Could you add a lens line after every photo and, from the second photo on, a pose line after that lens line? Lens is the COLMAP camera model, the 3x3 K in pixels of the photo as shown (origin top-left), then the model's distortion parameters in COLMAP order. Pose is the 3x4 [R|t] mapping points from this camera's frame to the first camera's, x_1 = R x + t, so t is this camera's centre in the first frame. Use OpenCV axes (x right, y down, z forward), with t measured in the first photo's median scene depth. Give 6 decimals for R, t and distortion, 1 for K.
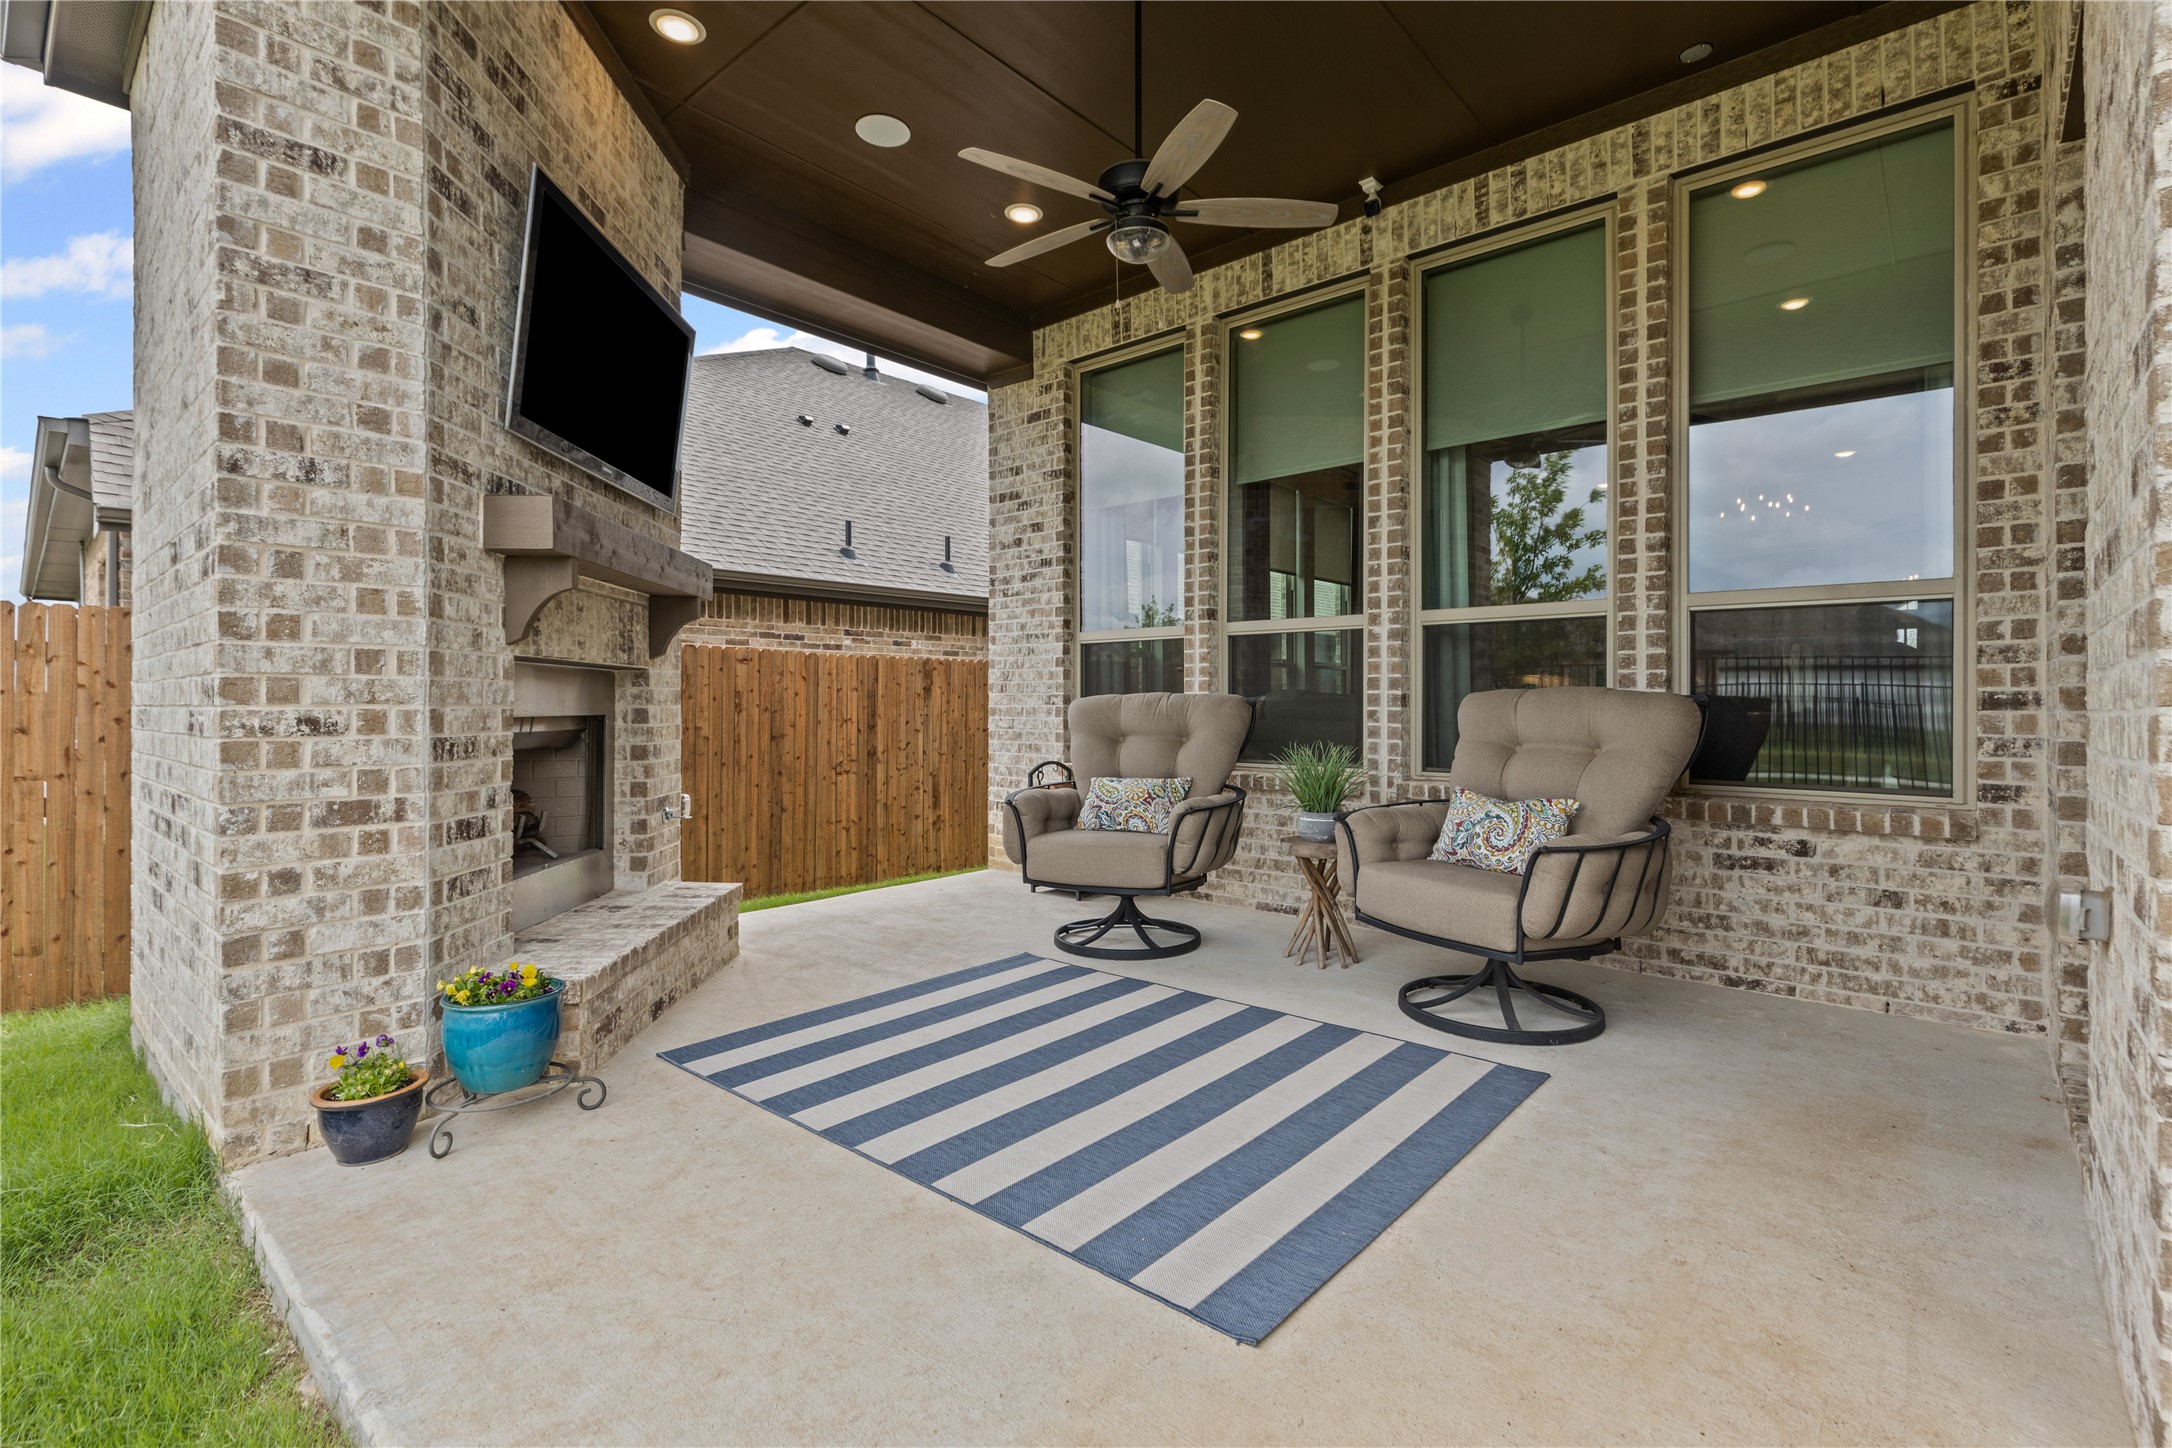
lens RADIAL K [[988.2, 0, 1099.1], [0, 988.2, 716.8], [0, 0, 1]] dist [-0.000385, 0.000134]
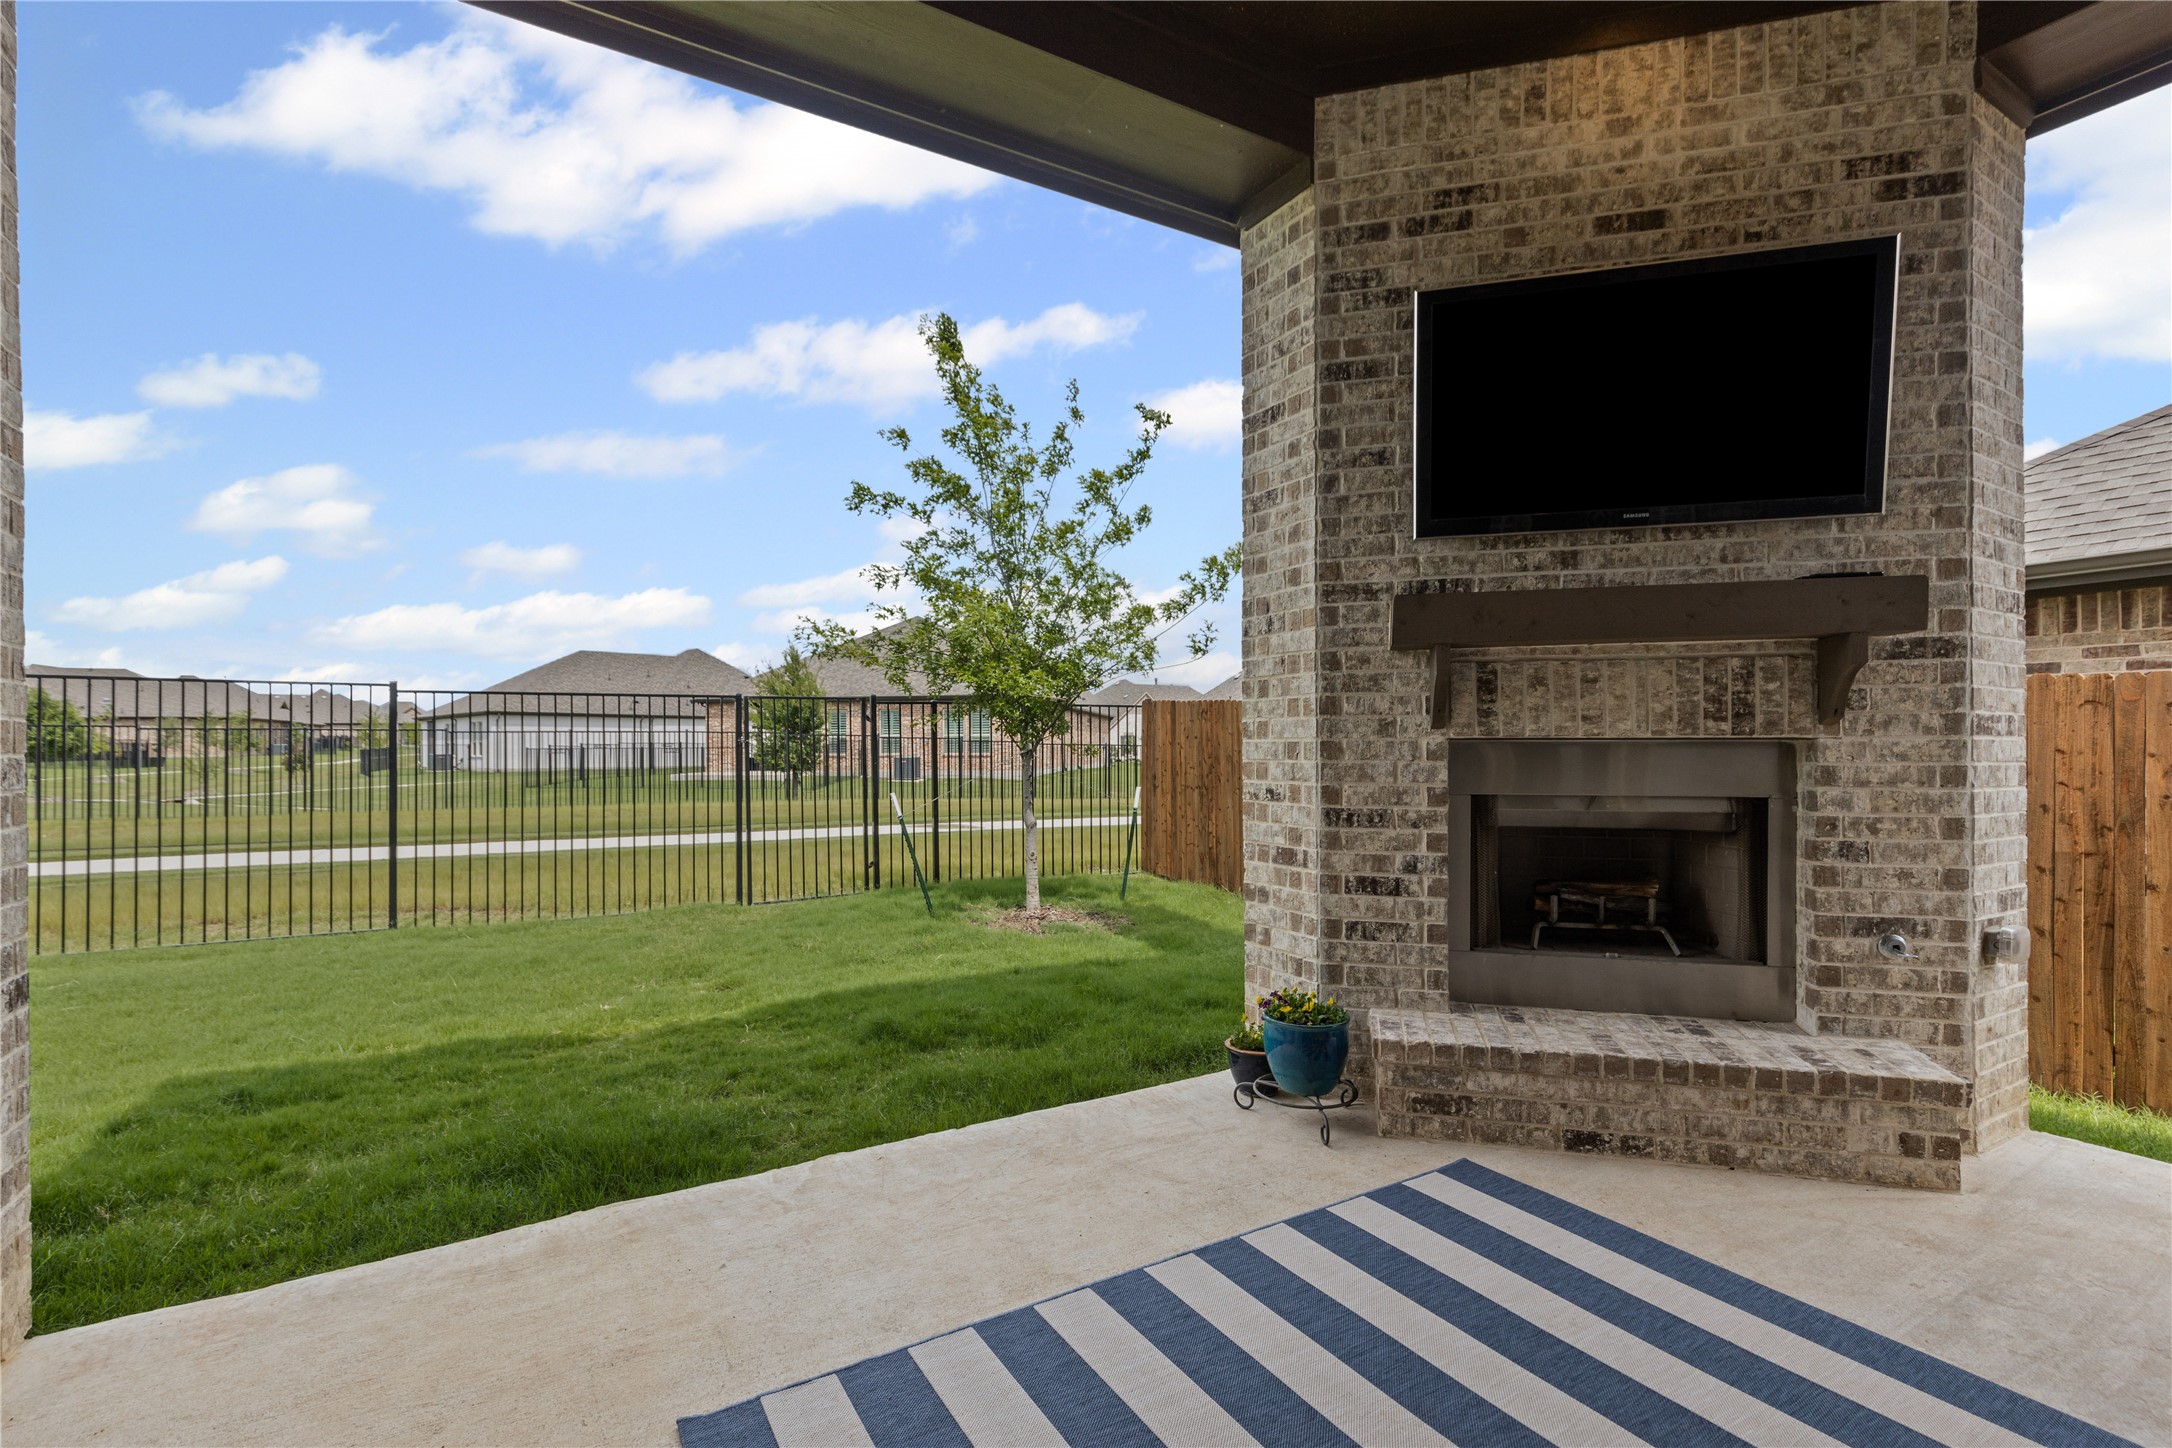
lens RADIAL K [[985.9, 0, 1088.3], [0, 985.9, 749.5], [0, 0, 1]] dist [0.000366, 0.000055]
pose [[-0.319453, 0.005162, -0.947588, 0.628616], [-0.007702, 0.999938, 0.008043, -0.061091], [0.947571, 0.009868, -0.319394, 1.079951]]
